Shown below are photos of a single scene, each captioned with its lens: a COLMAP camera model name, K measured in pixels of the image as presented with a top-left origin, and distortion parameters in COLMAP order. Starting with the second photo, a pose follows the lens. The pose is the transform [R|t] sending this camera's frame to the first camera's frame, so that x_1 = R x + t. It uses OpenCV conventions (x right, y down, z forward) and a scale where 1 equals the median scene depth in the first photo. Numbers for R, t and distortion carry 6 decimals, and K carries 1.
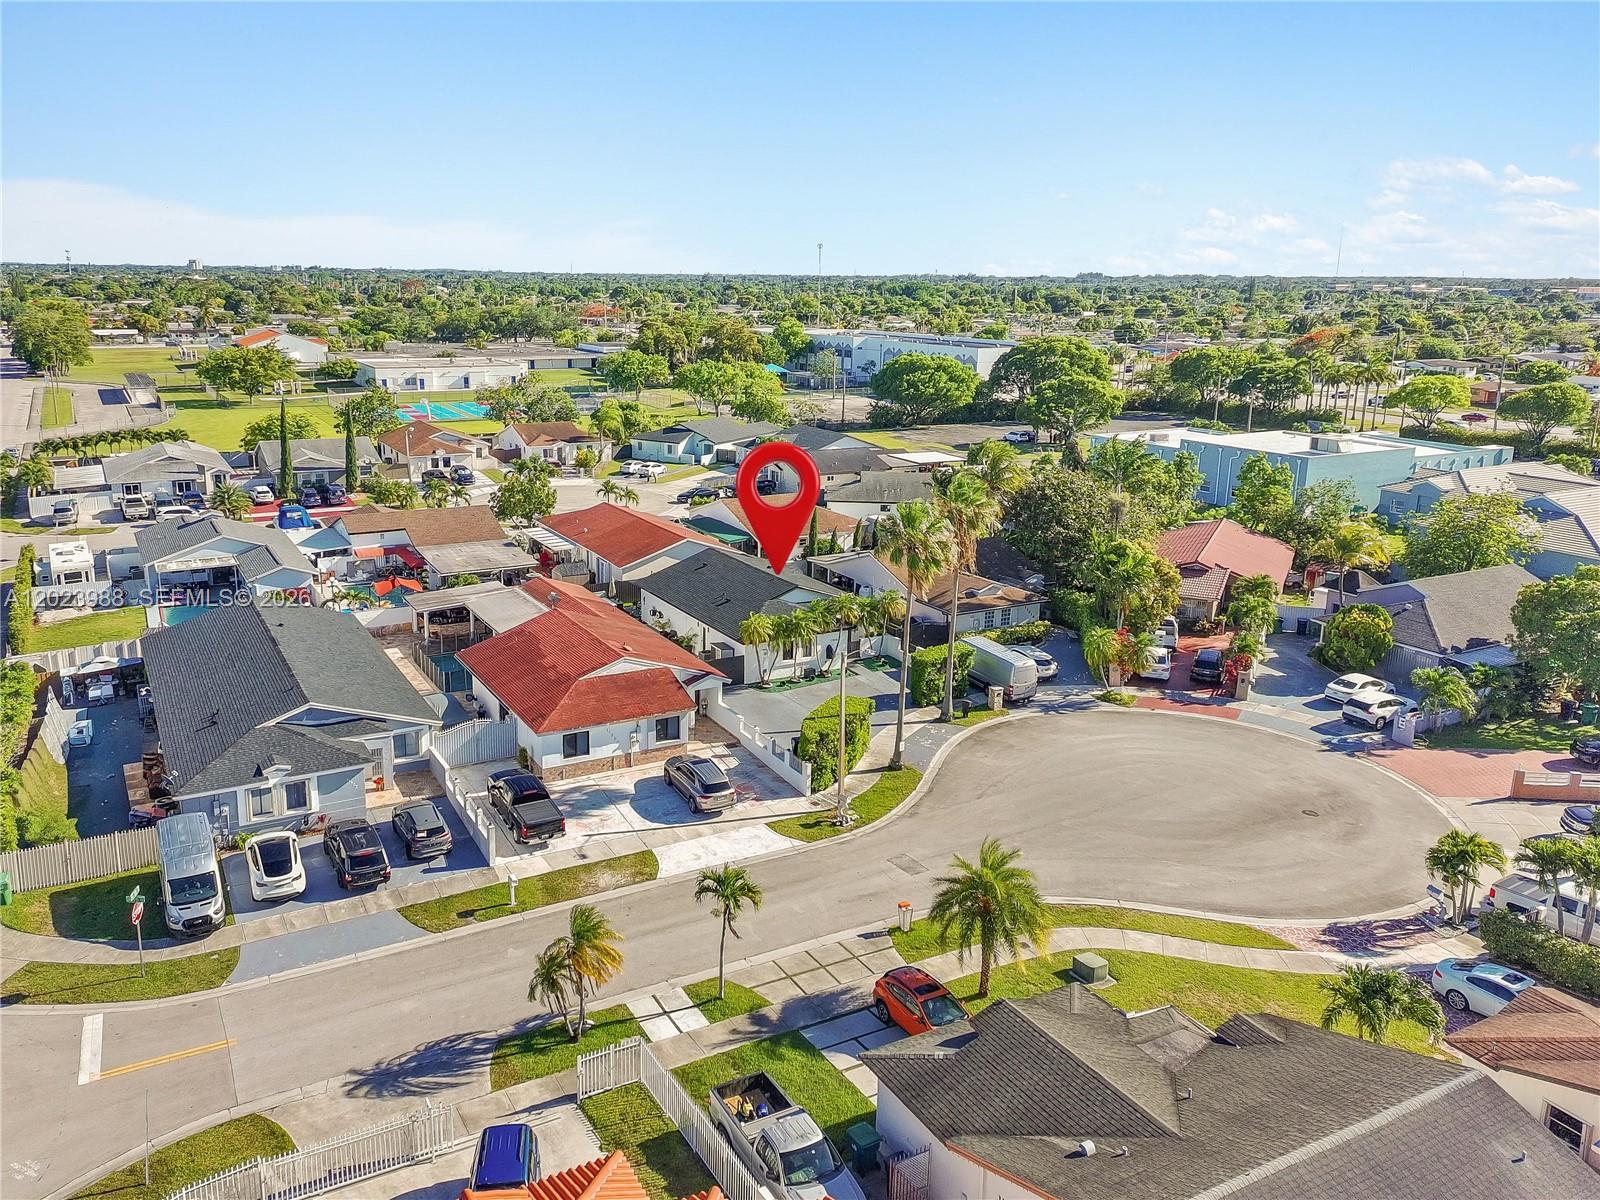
lens RADIAL K [[1271.5, 0, 800.5], [0, 1271.5, 600.8], [0, 0, 1]] dist [0.027372, 0.000723]
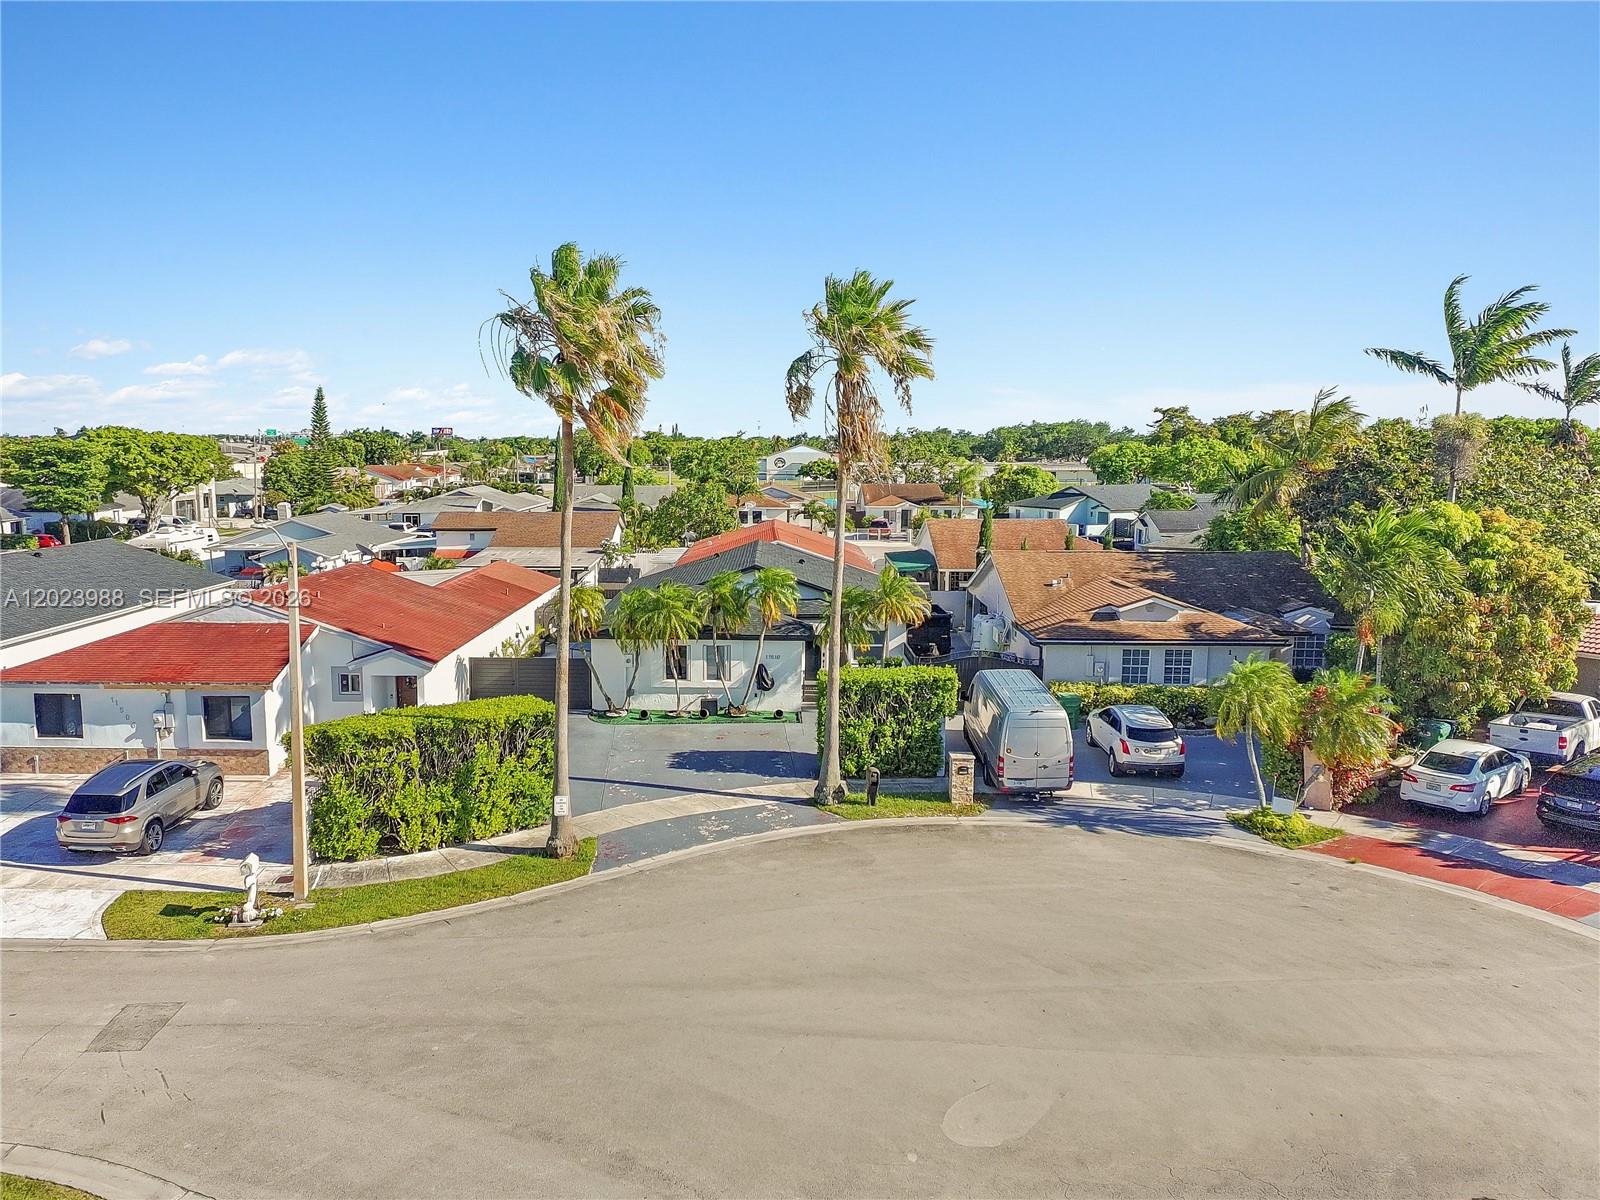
lens RADIAL K [[1271.5, 0, 795.8], [0, 1271.5, 599.0], [0, 0, 1]] dist [0.027372, 0.000723]
pose [[0.838821, 0.038386, -0.543052, 0.341556], [-0.123624, 0.984883, -0.121339, 0.073610], [0.530185, 0.168916, 0.830886, 0.557412]]
